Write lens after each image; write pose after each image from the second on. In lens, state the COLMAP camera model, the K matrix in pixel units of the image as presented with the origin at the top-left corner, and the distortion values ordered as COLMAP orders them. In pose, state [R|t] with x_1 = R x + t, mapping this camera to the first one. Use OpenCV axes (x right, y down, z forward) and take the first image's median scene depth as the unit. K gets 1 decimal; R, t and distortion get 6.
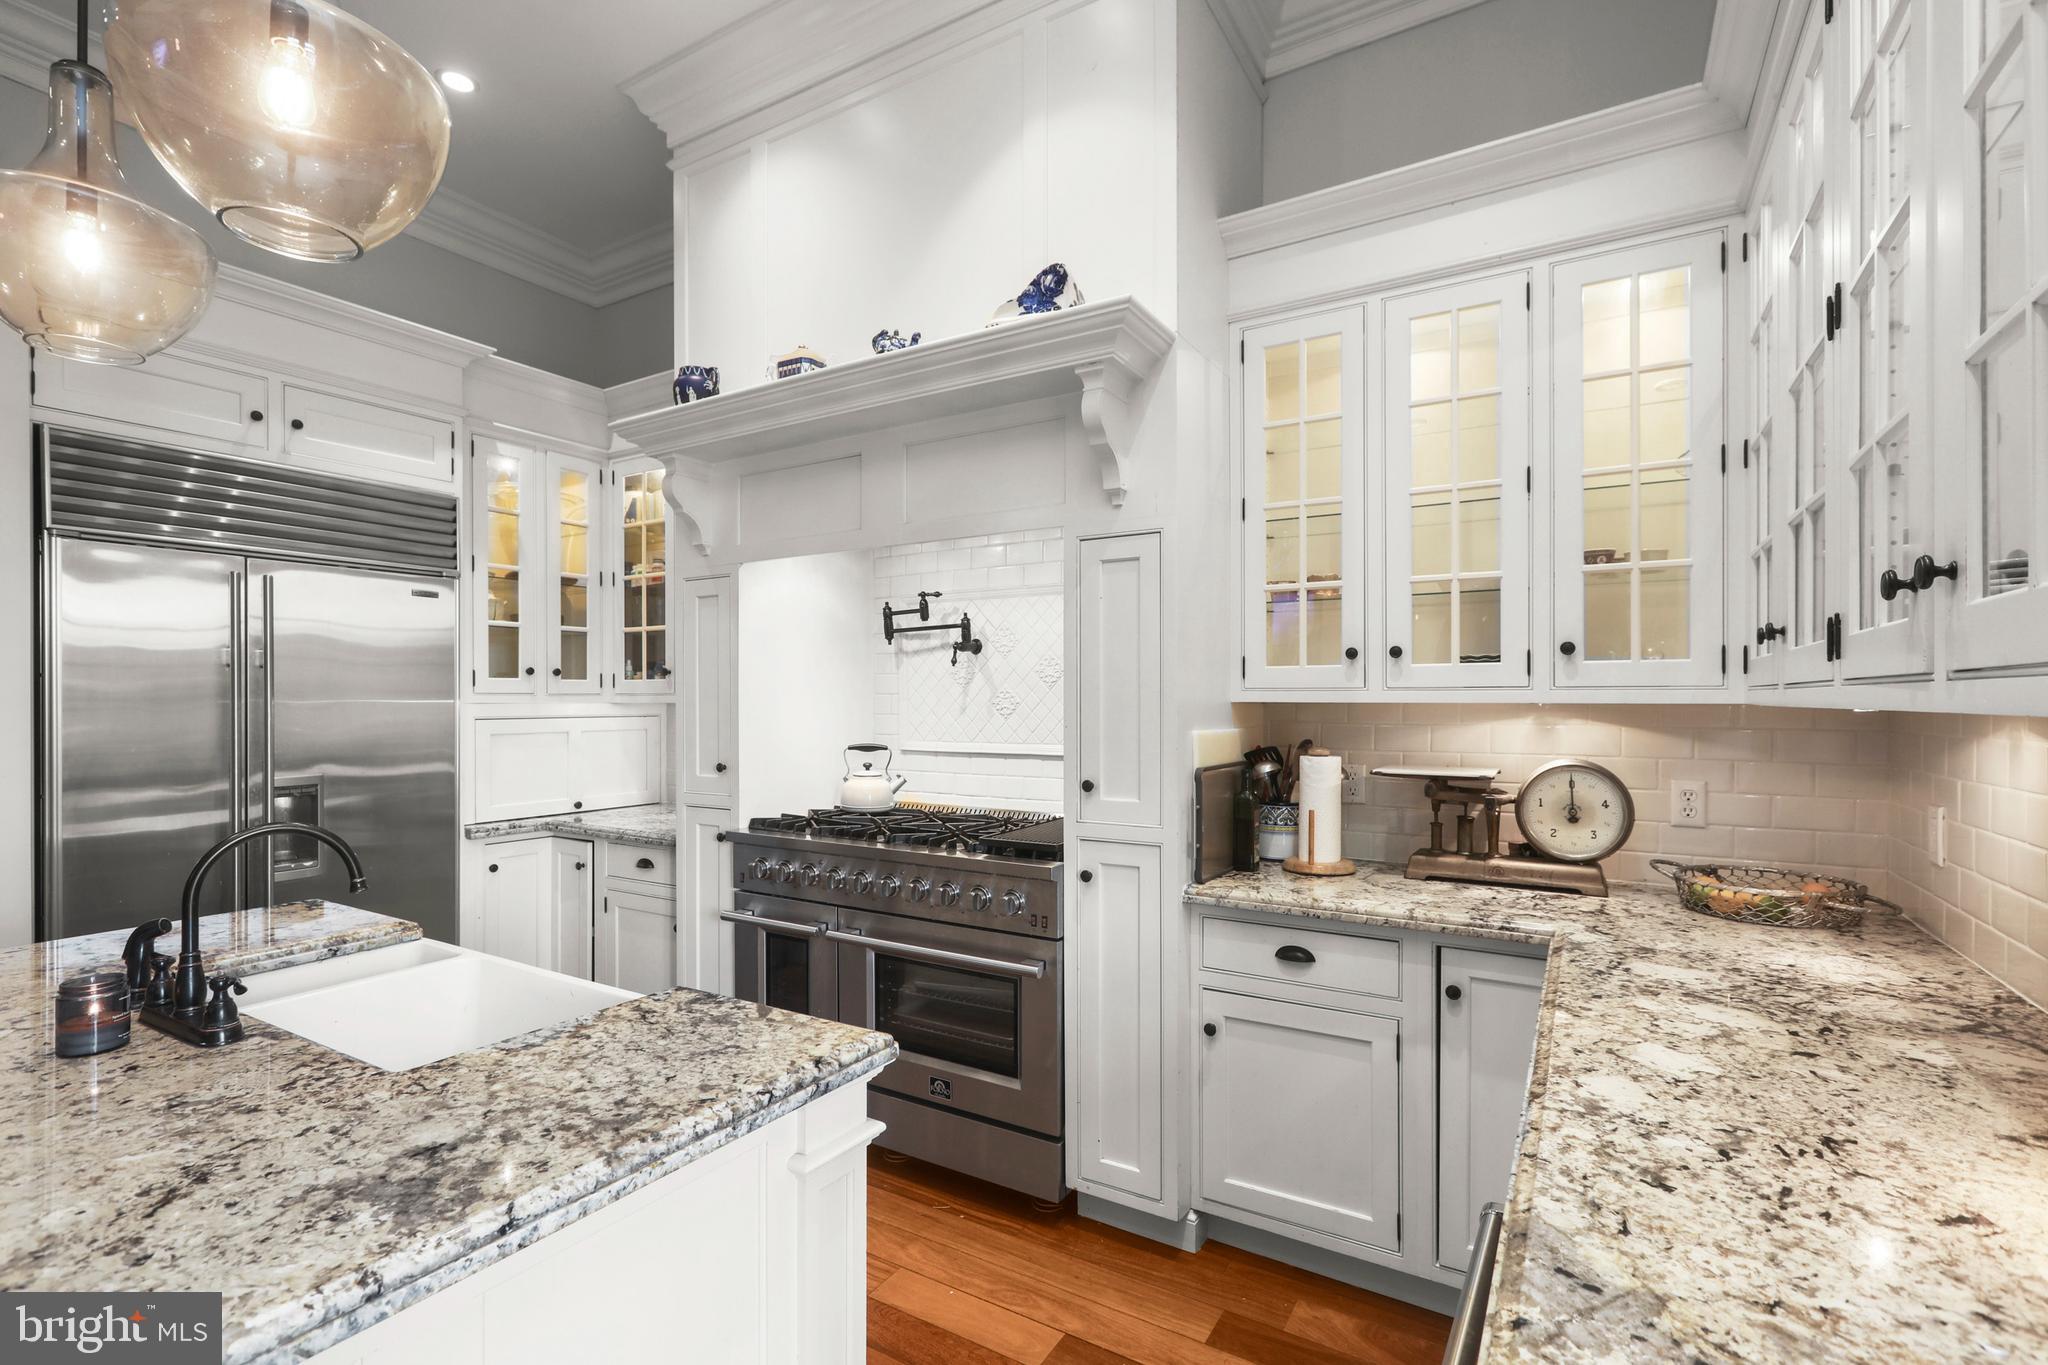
lens RADIAL K [[943.1, 0, 1020.0], [0, 943.1, 699.7], [0, 0, 1]] dist [-0.000269, -0.000978]
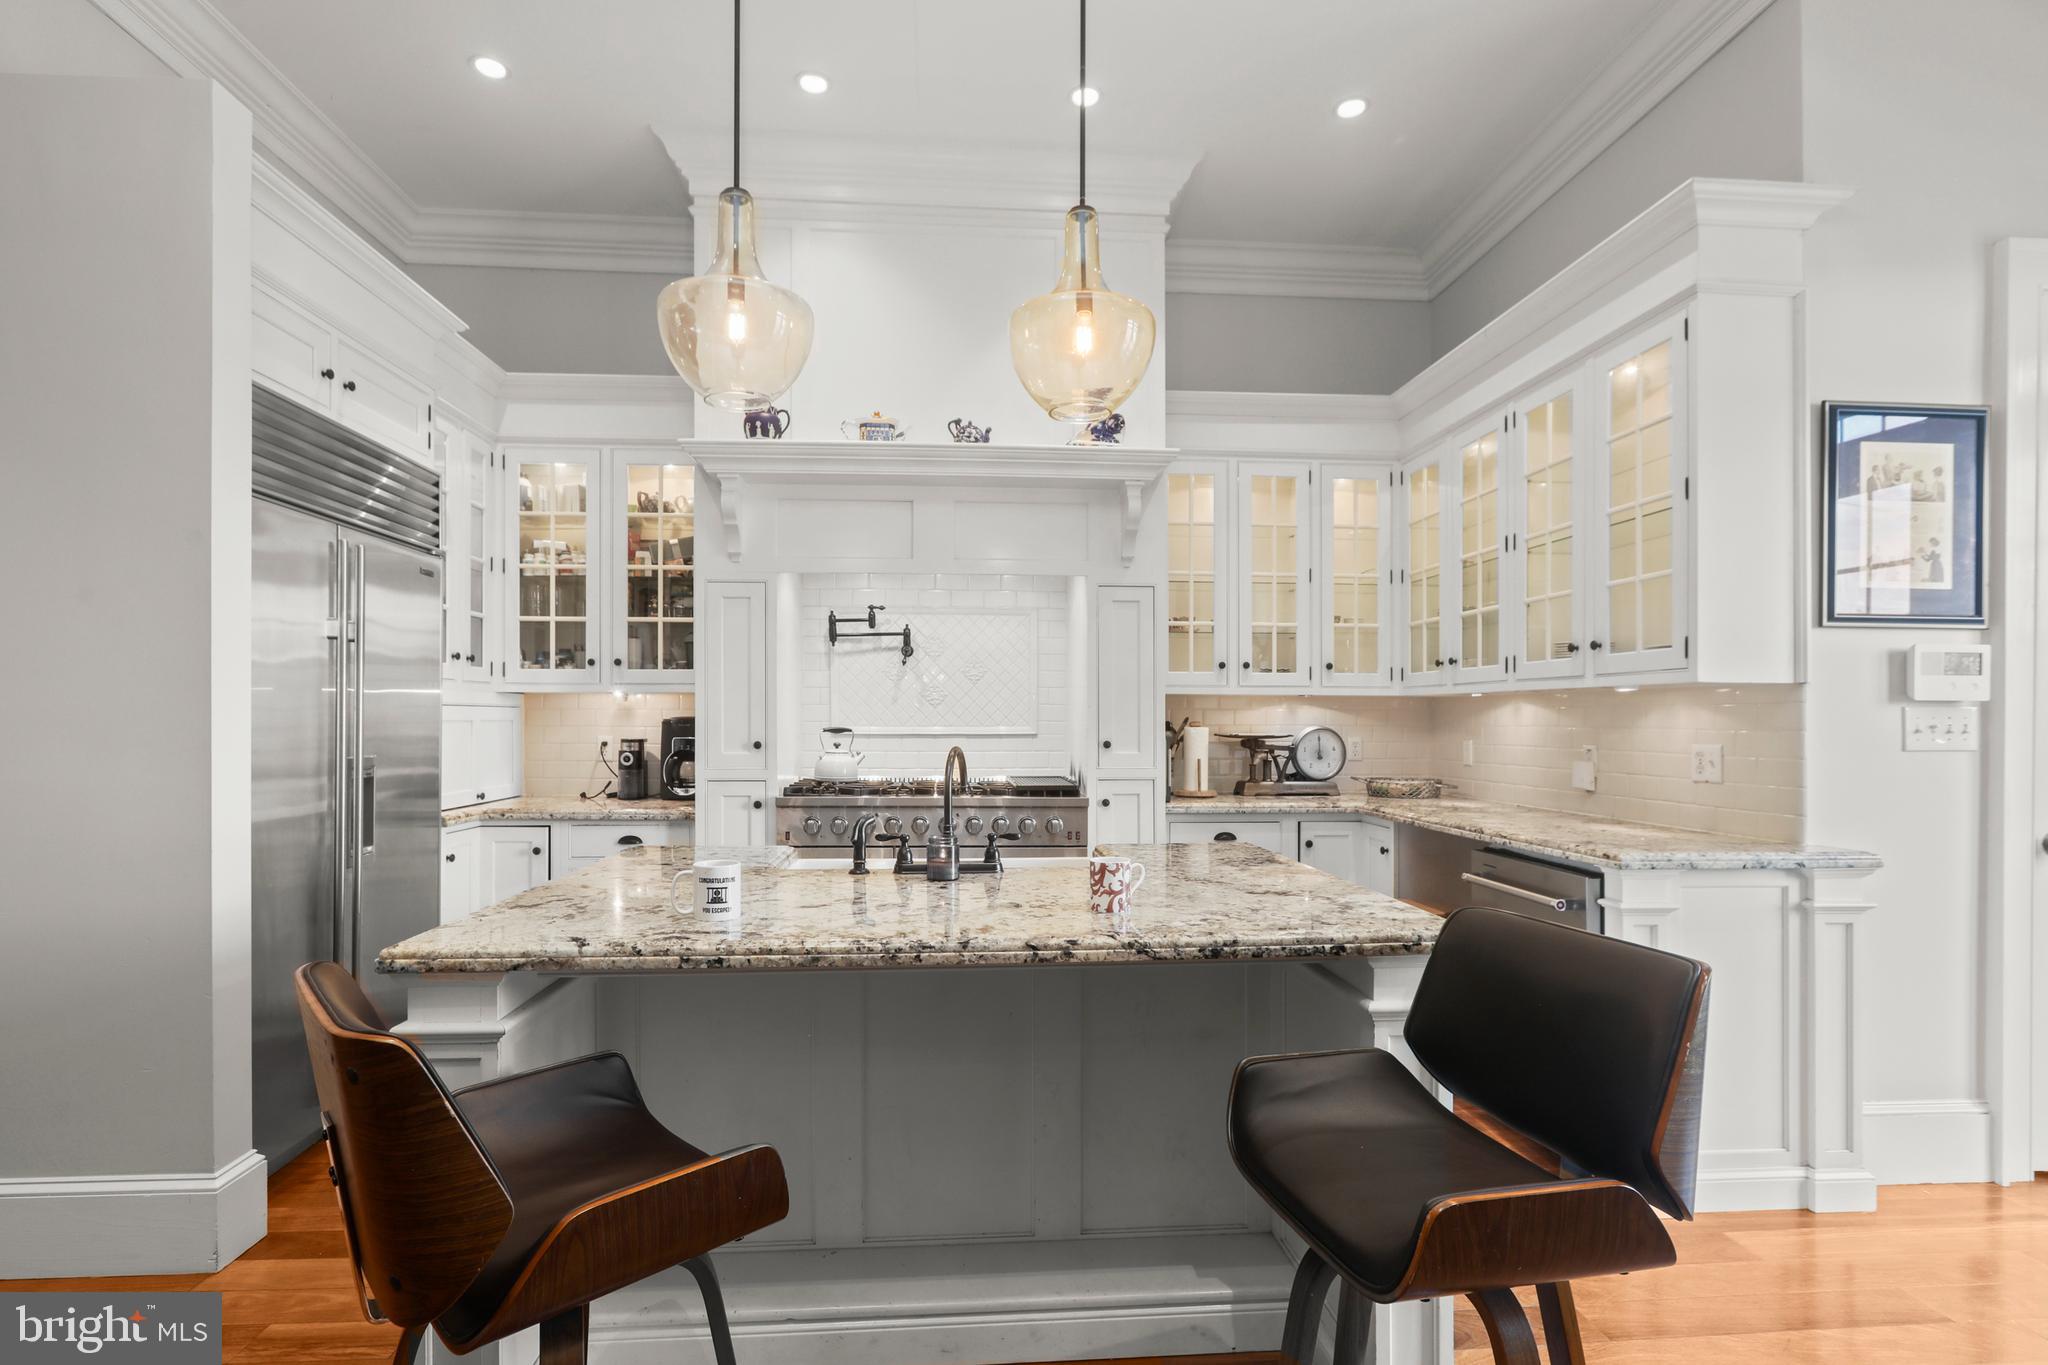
lens RADIAL K [[996.6, 0, 1020.8], [0, 996.6, 716.5], [0, 0, 1]] dist [-0.002966, -0.000307]
pose [[0.815084, 0.005217, 0.579319, -0.813594], [-0.003408, 0.999985, -0.004211, 0.043087], [-0.579333, 0.001458, 0.815090, -0.211008]]
